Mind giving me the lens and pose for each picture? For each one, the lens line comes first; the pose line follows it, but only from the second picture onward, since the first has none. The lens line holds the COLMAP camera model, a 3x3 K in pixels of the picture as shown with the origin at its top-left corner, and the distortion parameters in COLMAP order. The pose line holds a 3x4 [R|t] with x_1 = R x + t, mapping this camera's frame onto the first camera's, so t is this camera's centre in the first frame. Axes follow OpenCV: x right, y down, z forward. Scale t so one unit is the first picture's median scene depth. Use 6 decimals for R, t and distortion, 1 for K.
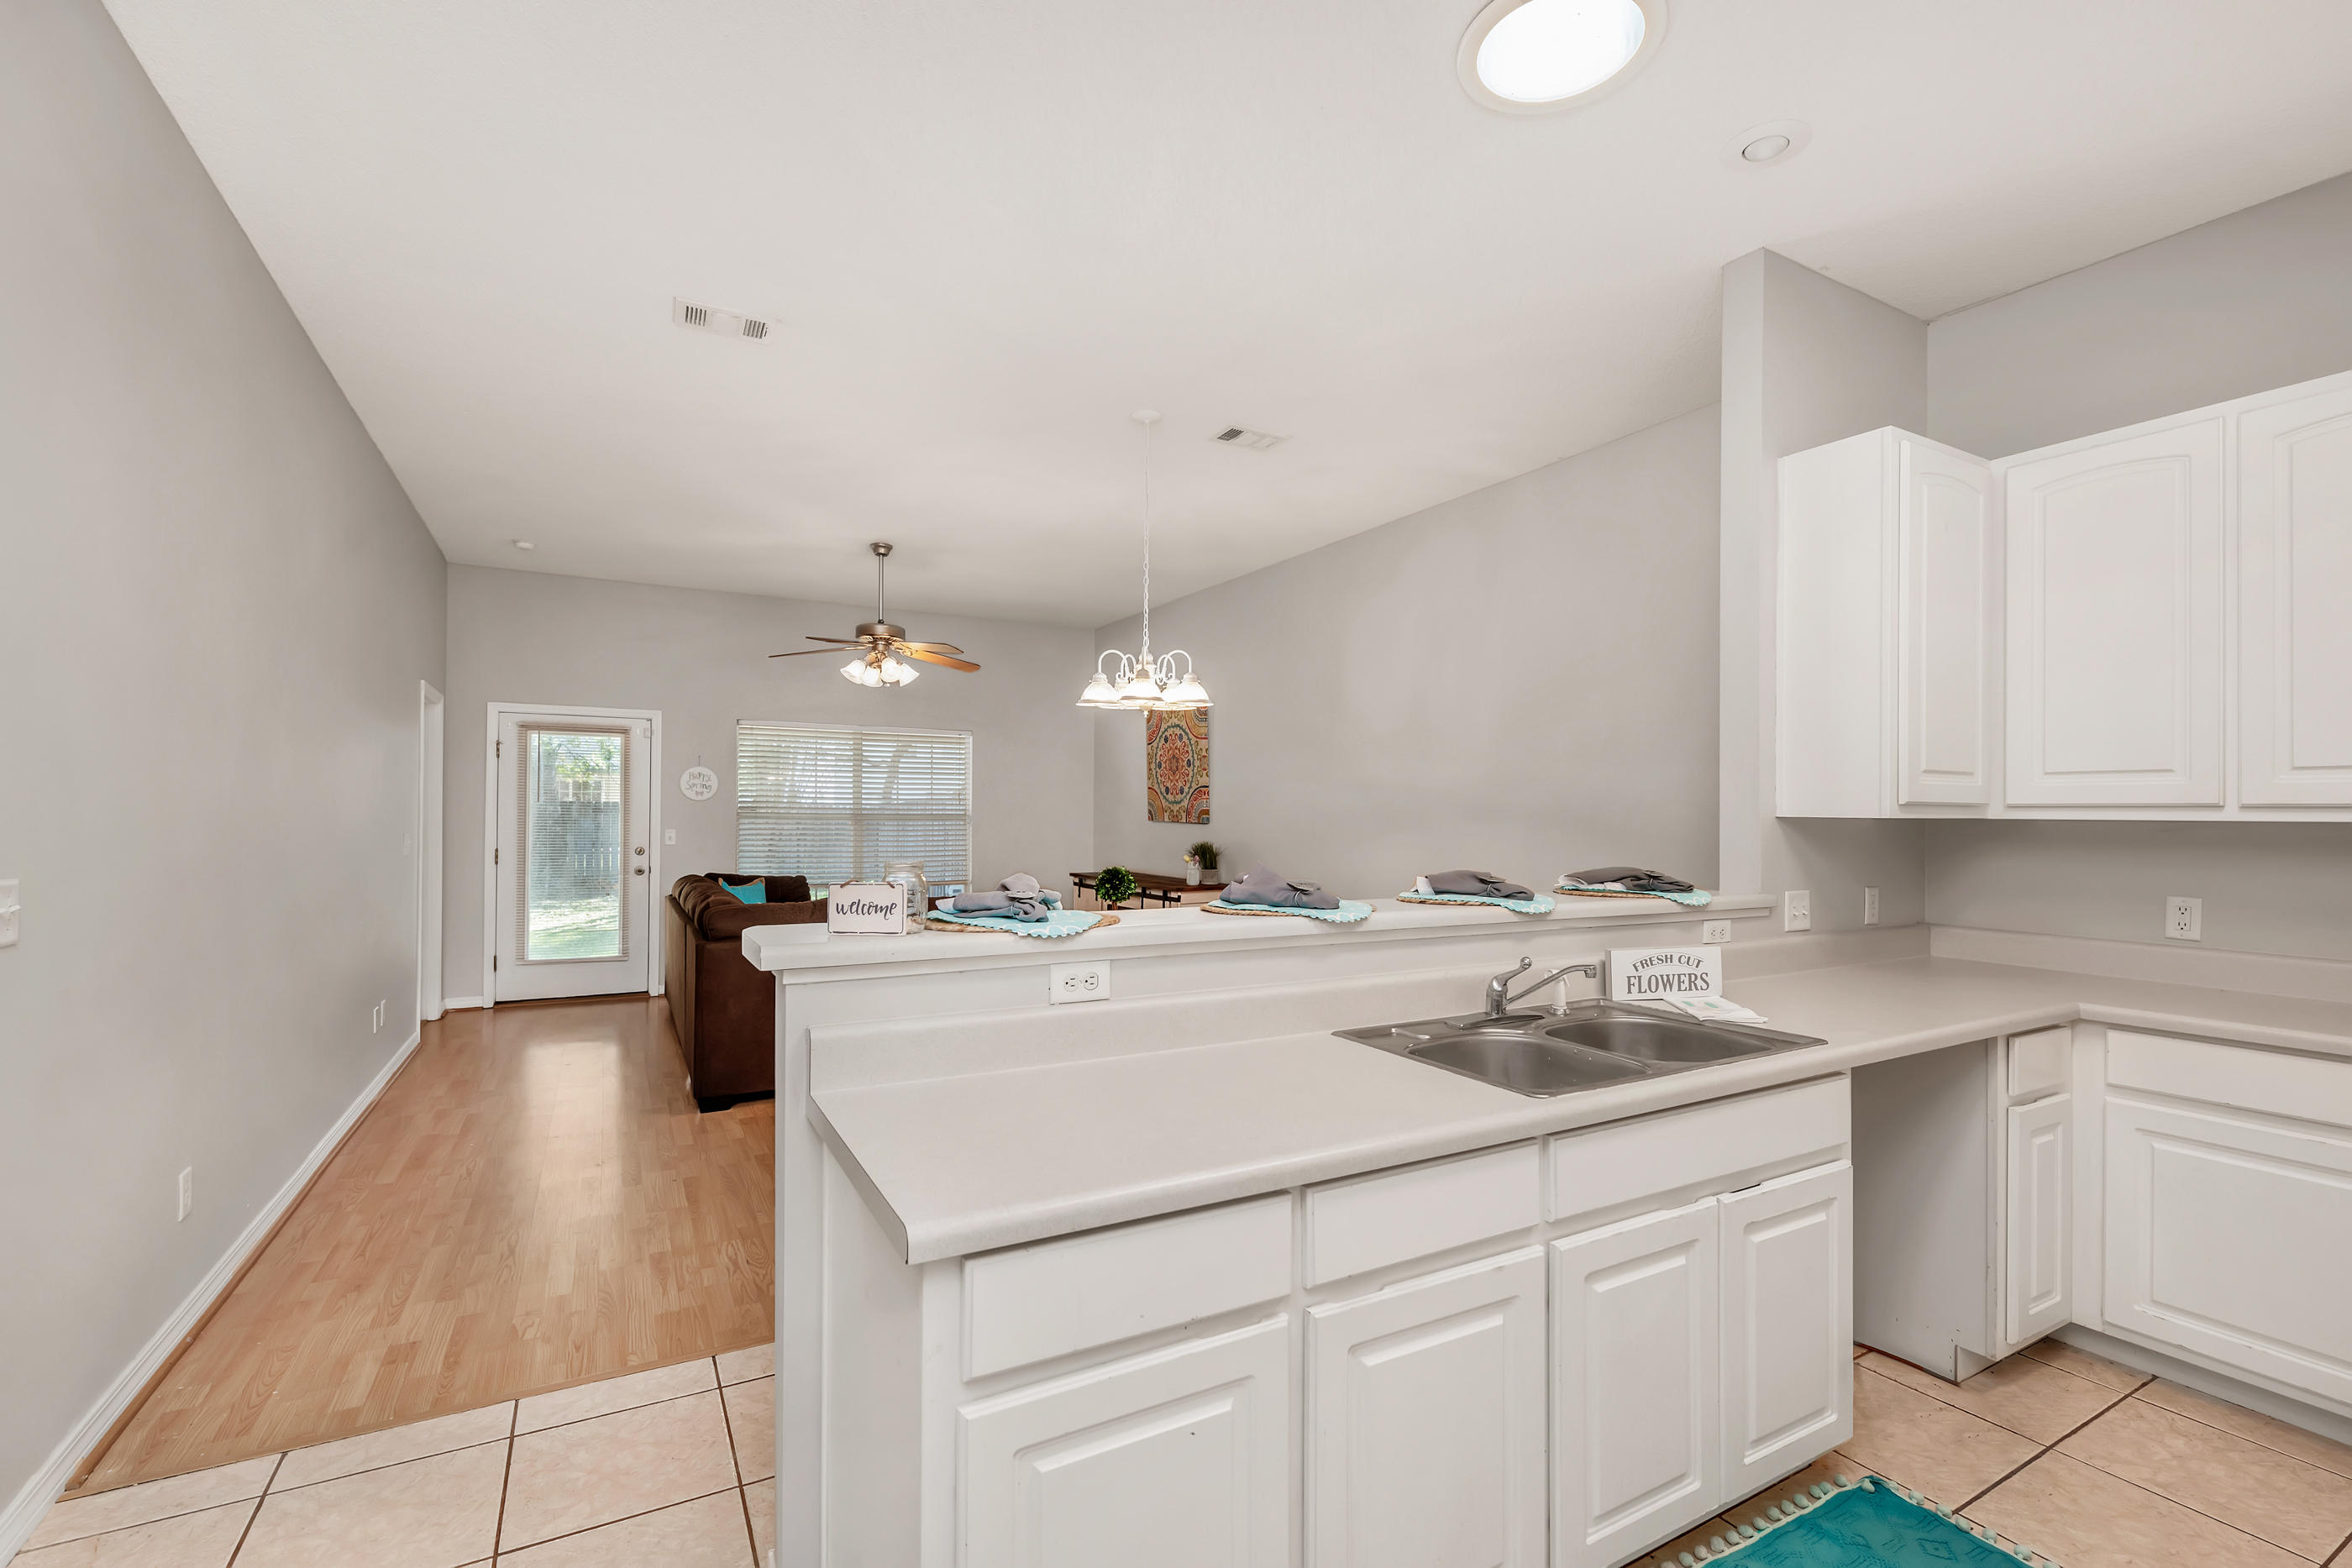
lens RADIAL K [[1049.2, 0, 1250.4], [0, 1049.2, 808.8], [0, 0, 1]] dist [-0.000860, -0.001019]
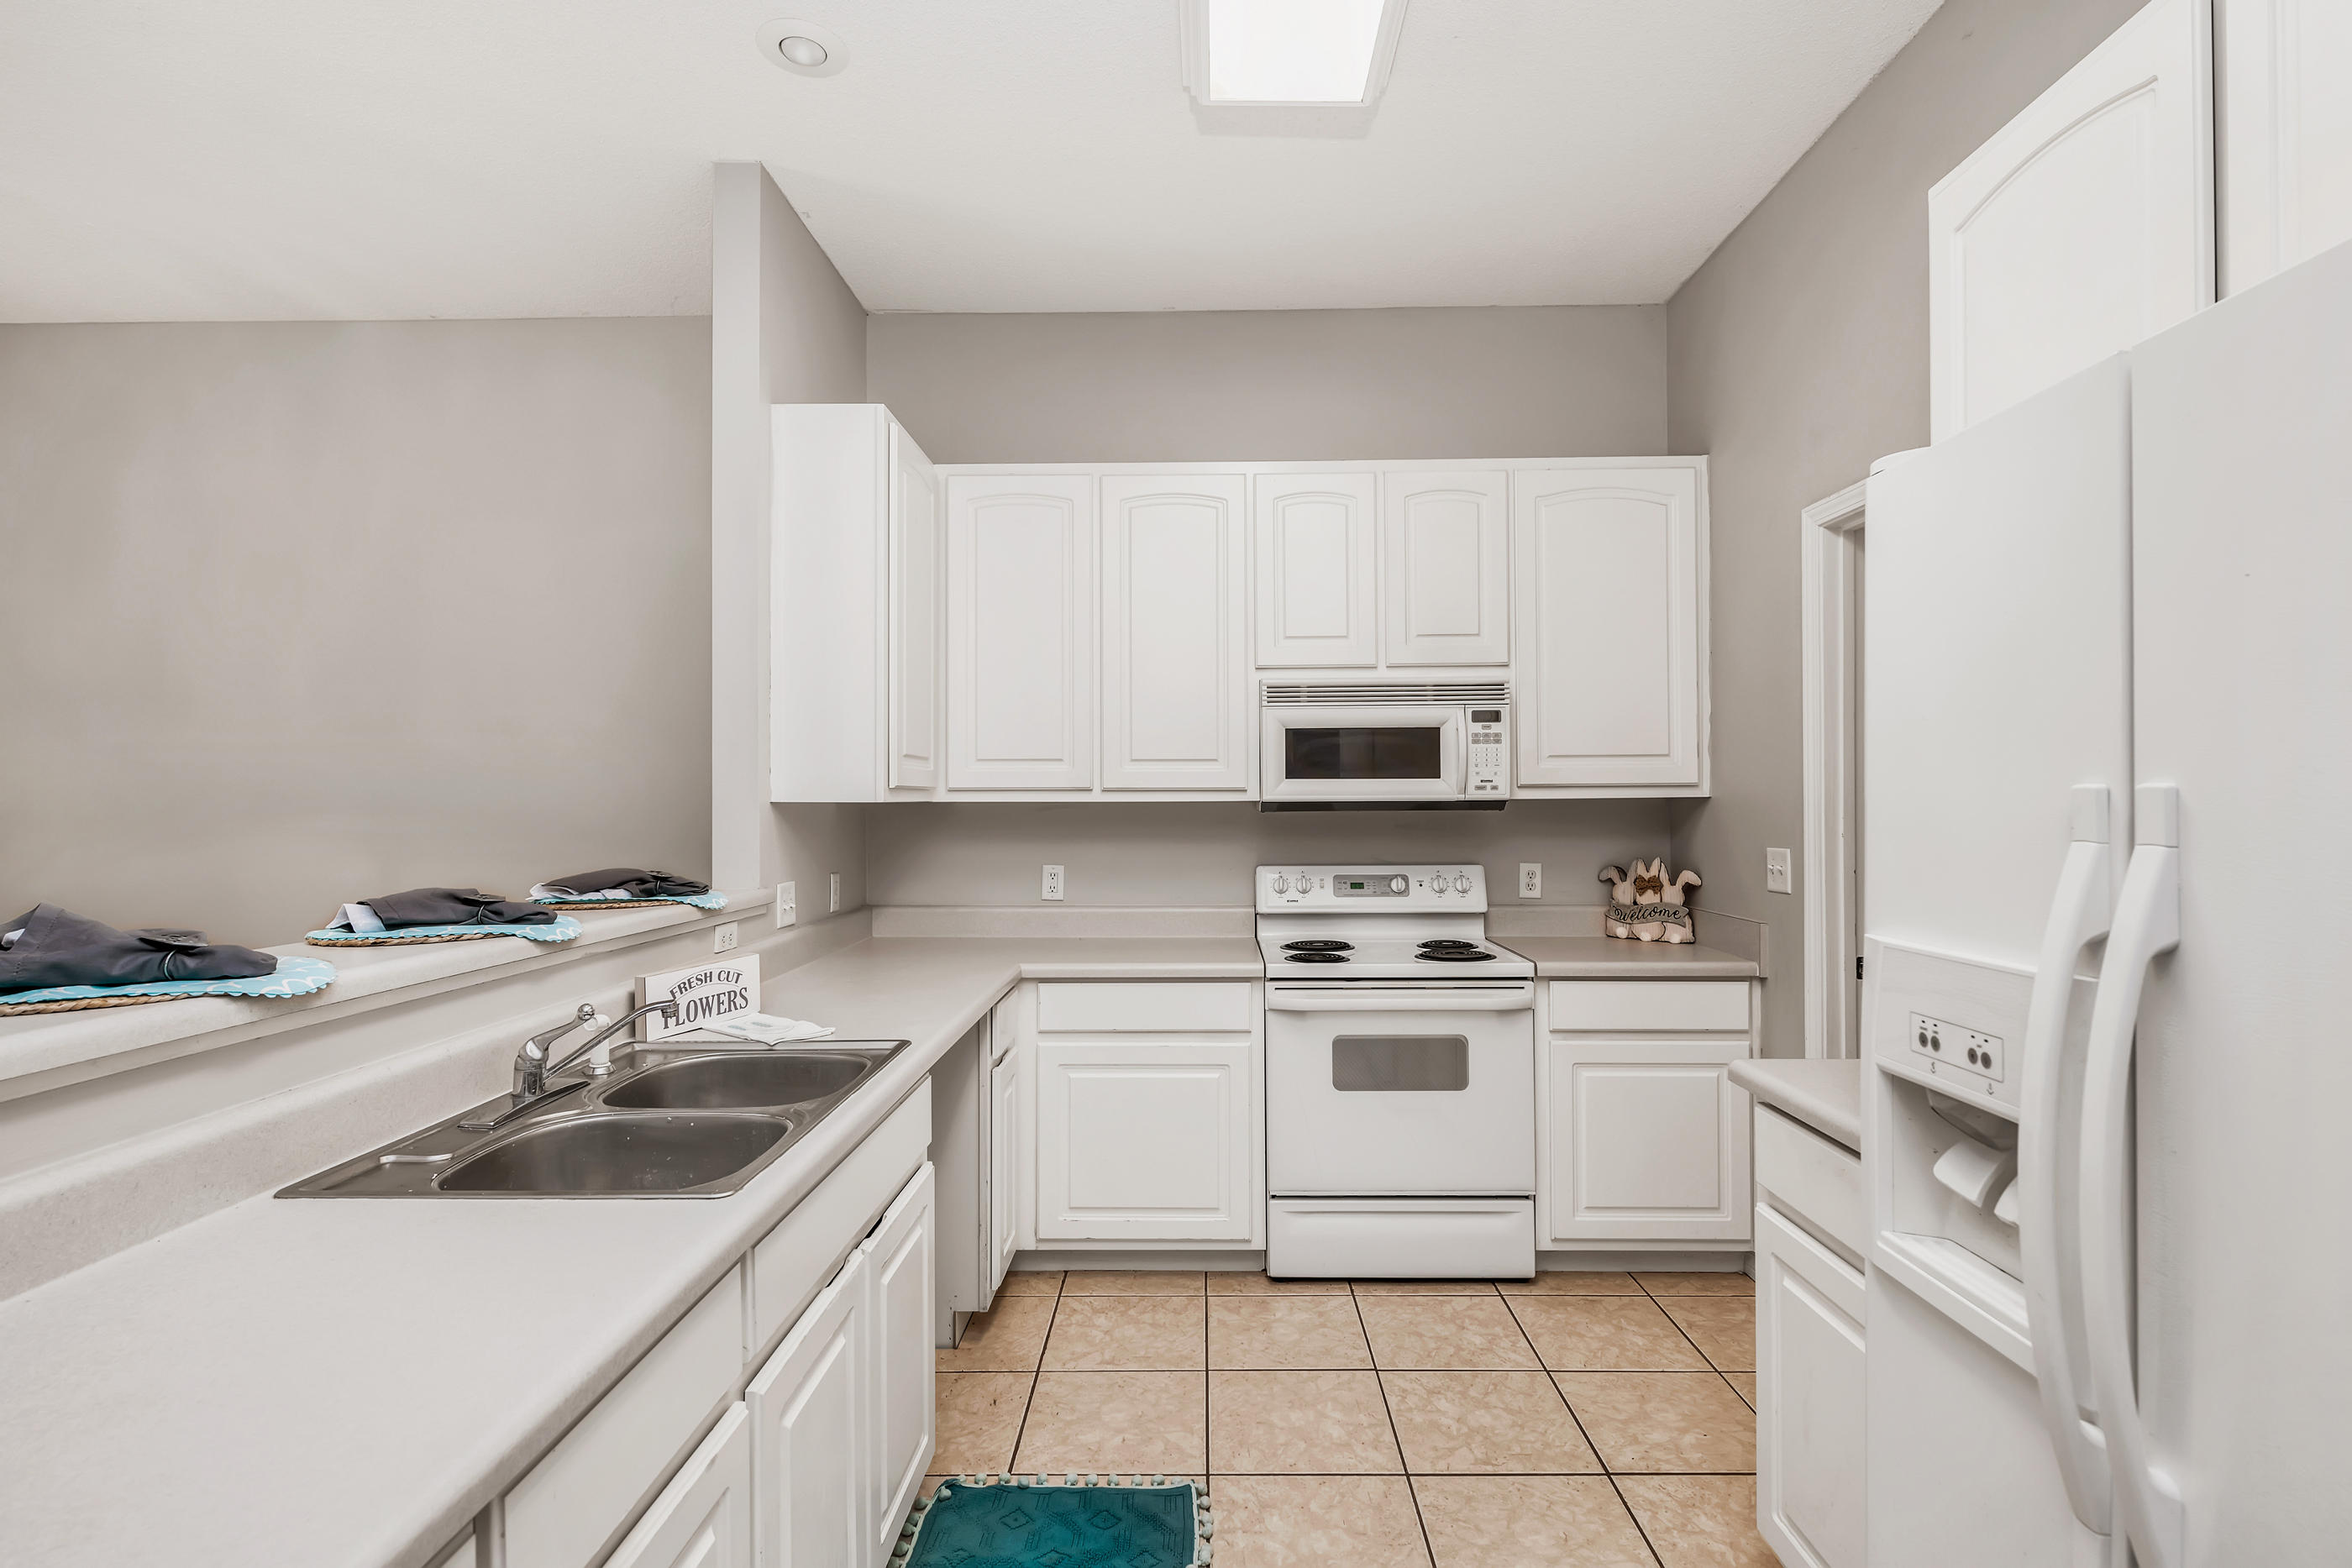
lens RADIAL K [[1119.8, 0, 1168.2], [0, 1119.8, 787.3], [0, 0, 1]] dist [0.000721, -0.000231]
pose [[0.539976, -0.000232, 0.841680, -0.072747], [0.003311, 0.999993, -0.001849, -0.001288], [-0.841674, 0.003785, 0.539973, 0.113687]]
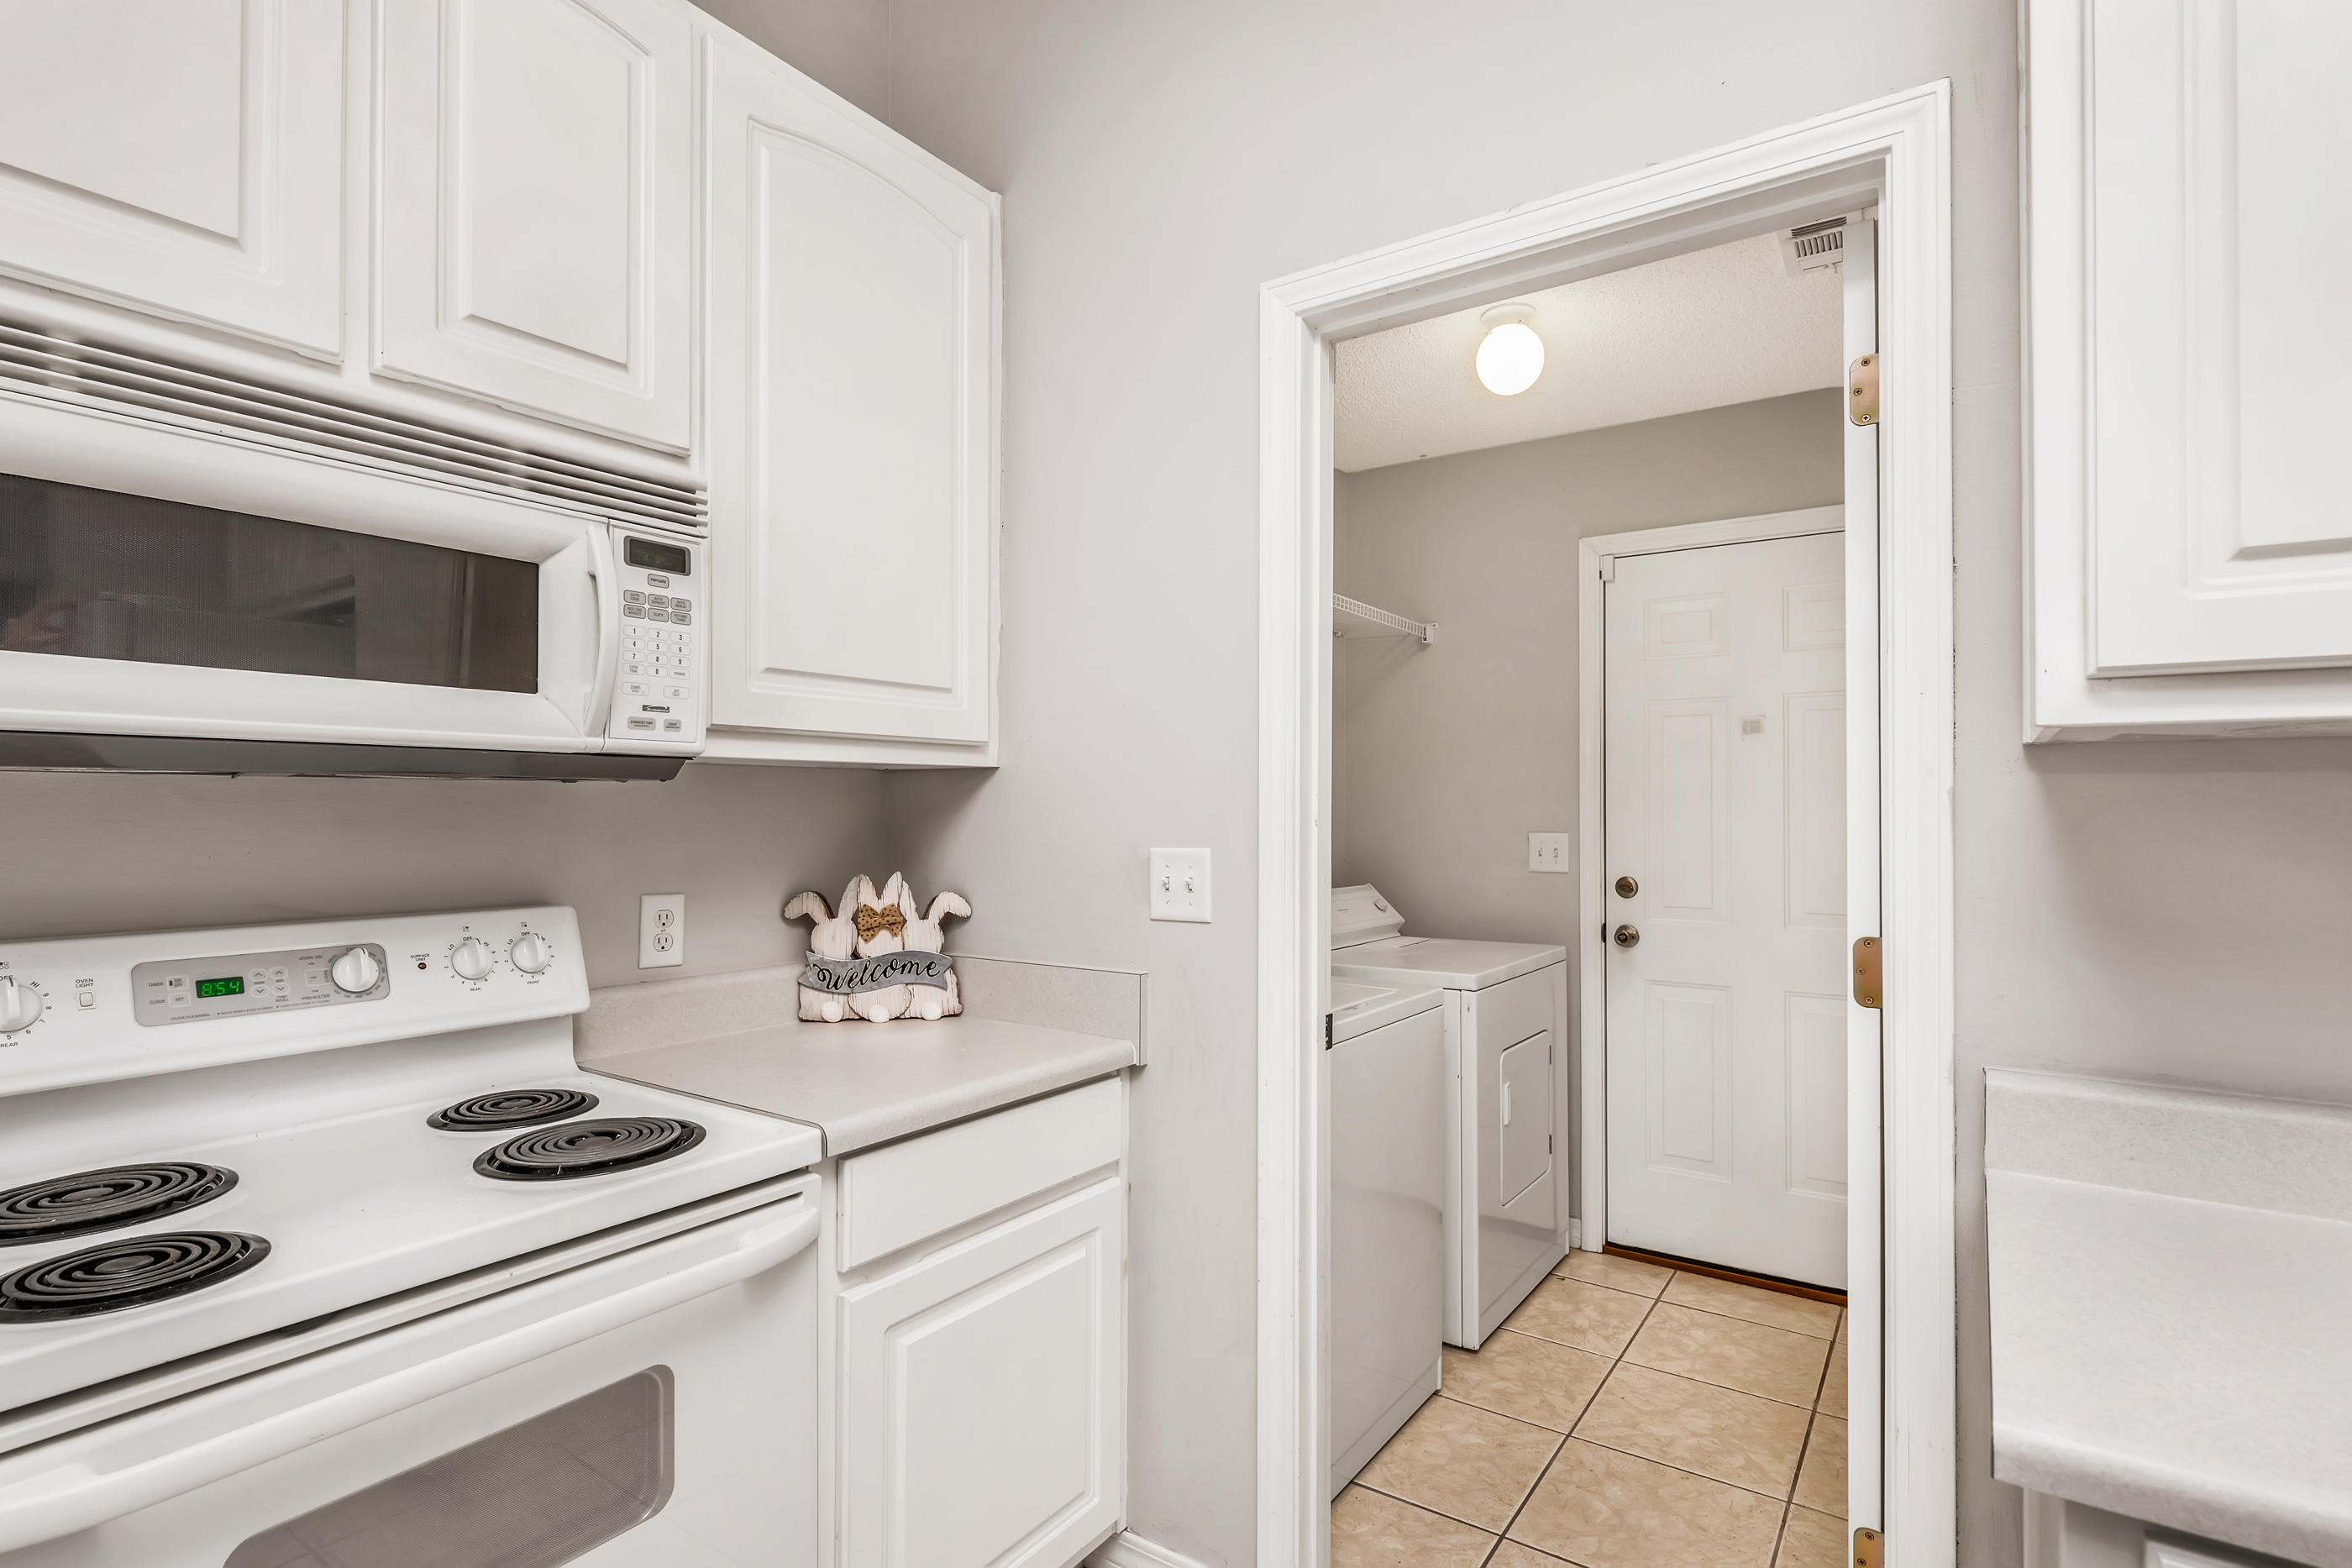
lens RADIAL K [[1159.1, 0, 1236.5], [0, 1159.1, 794.6], [0, 0, 1]] dist [-0.000660, -0.000536]
pose [[-0.428411, 0.002877, 0.903579, 0.279036], [-0.008729, 0.999935, -0.007322, 0.017830], [-0.903542, -0.011024, -0.428358, 0.315689]]
